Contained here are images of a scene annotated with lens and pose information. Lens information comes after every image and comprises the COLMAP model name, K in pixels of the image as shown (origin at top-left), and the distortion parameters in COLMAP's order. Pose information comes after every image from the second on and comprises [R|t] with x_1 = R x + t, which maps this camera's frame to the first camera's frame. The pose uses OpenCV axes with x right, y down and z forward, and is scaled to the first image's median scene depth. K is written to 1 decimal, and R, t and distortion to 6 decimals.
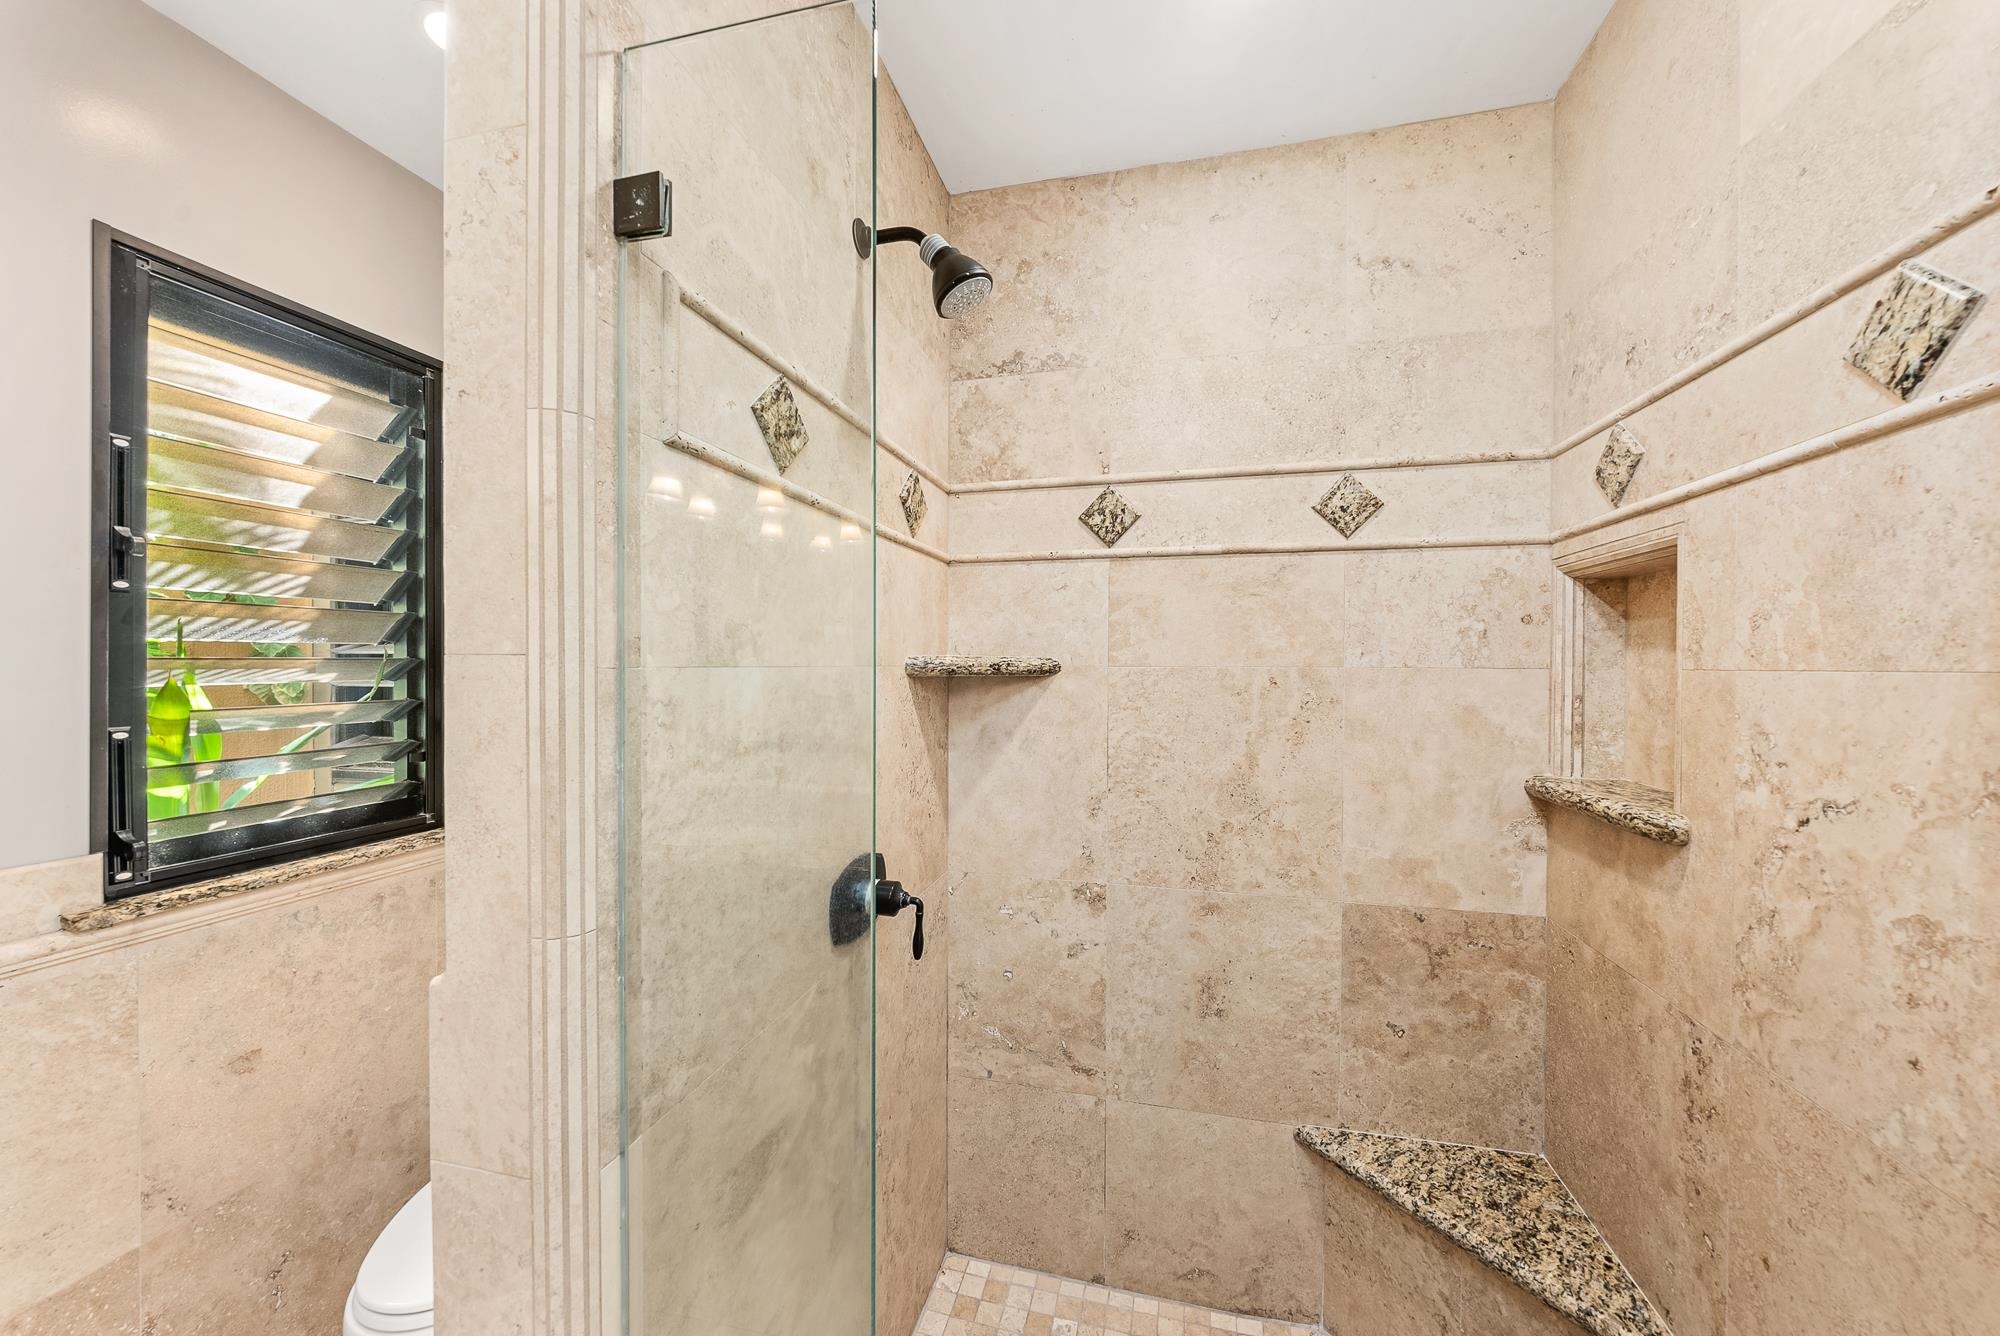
lens RADIAL K [[711.5, 0, 995.9], [0, 711.5, 668.5], [0, 0, 1]] dist [-0.004507, 0.000811]
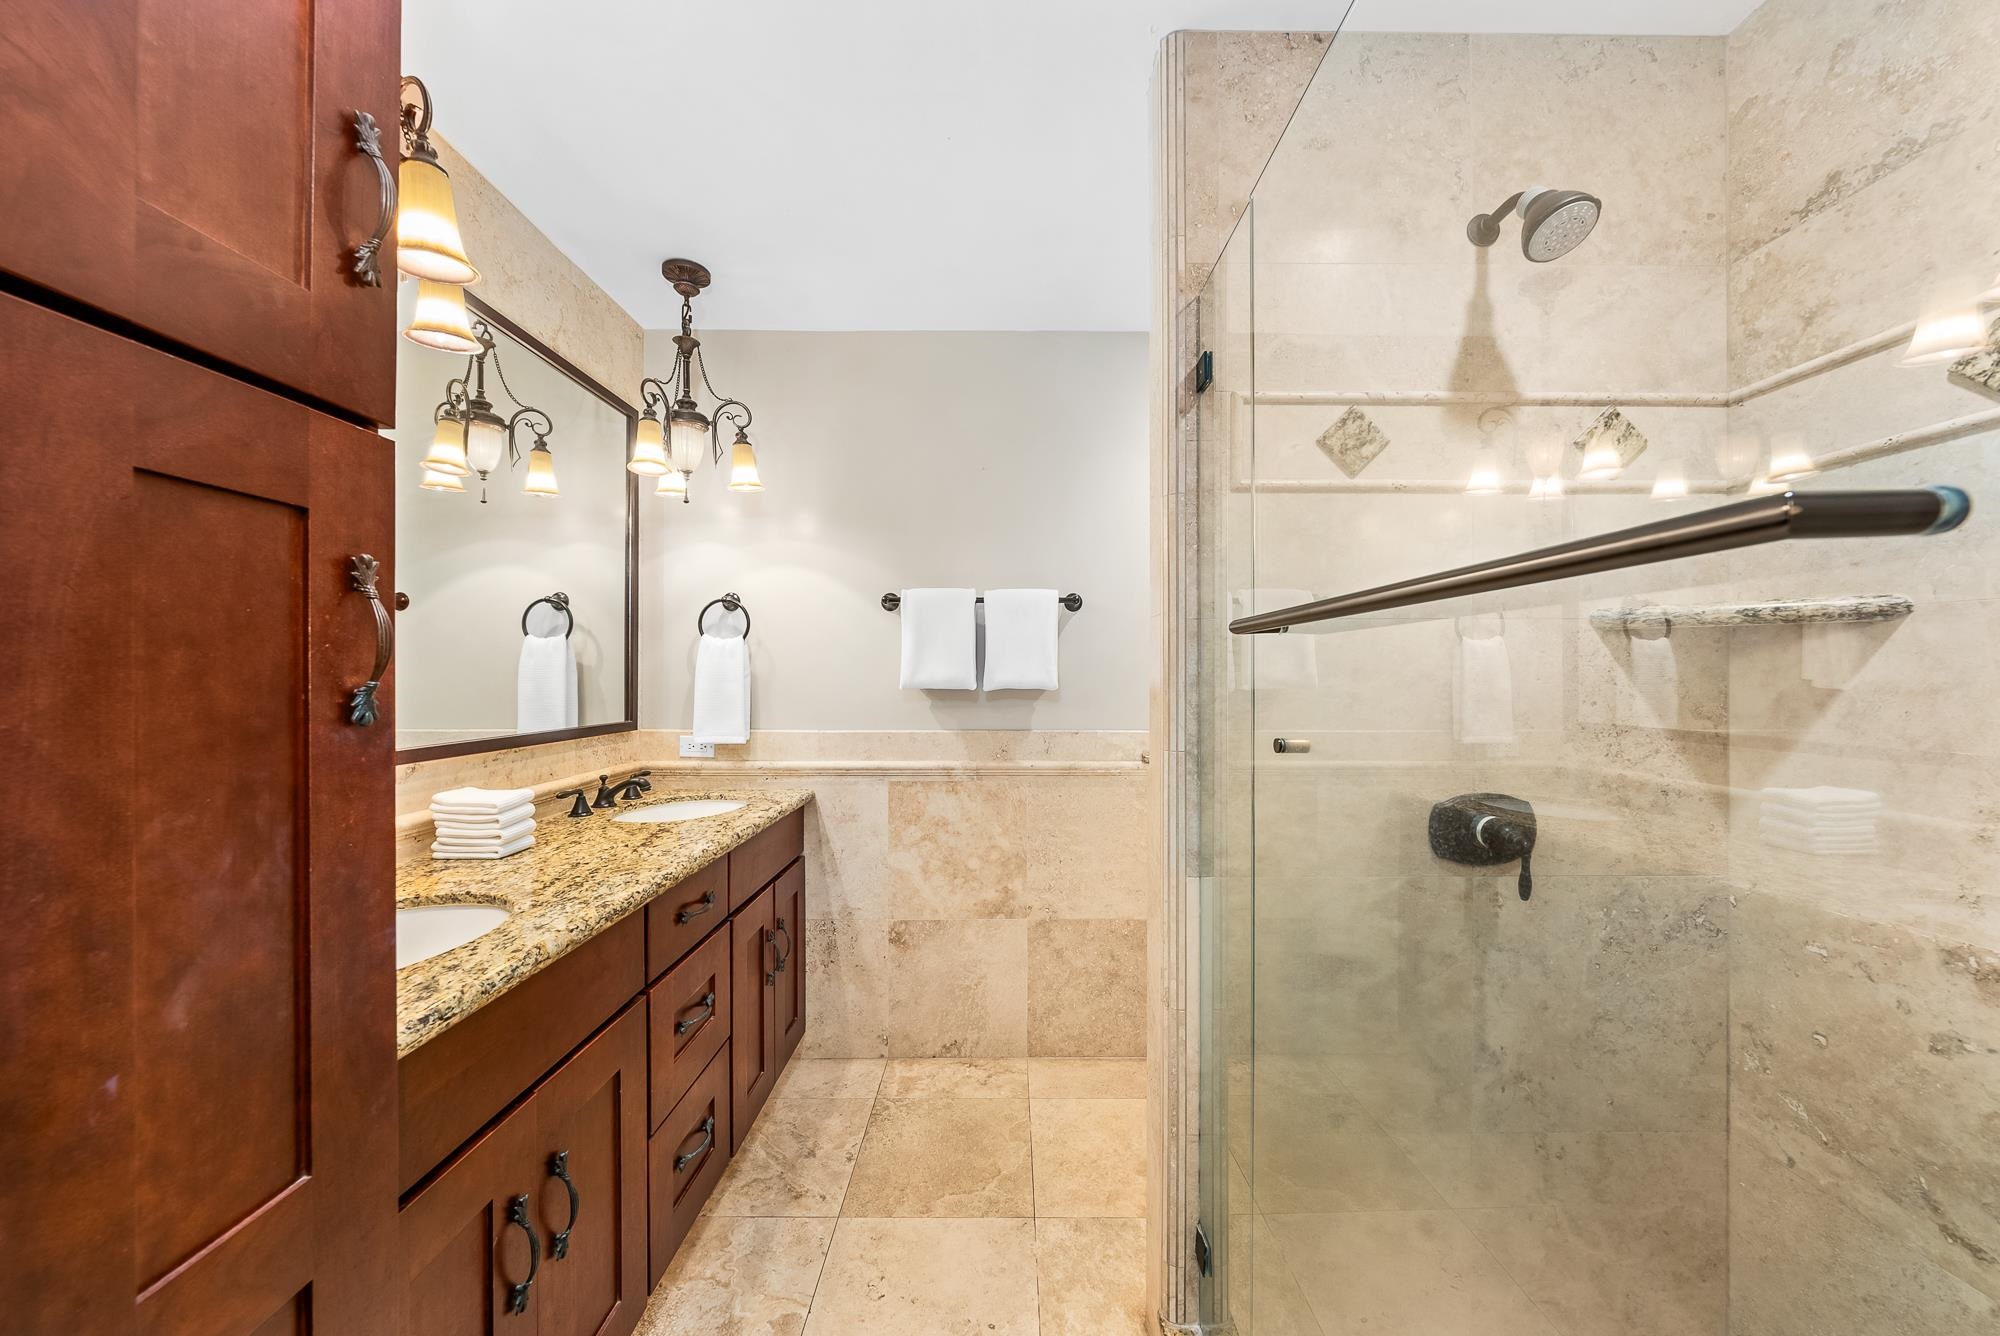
lens RADIAL K [[711.5, 0, 1013.5], [0, 711.5, 678.7], [0, 0, 1]] dist [-0.004507, 0.000811]
pose [[0.244776, 0.001885, -0.969578, 0.727514], [-0.008494, 0.999964, -0.000200, 0.100489], [0.969543, 0.008285, 0.244783, 0.033580]]
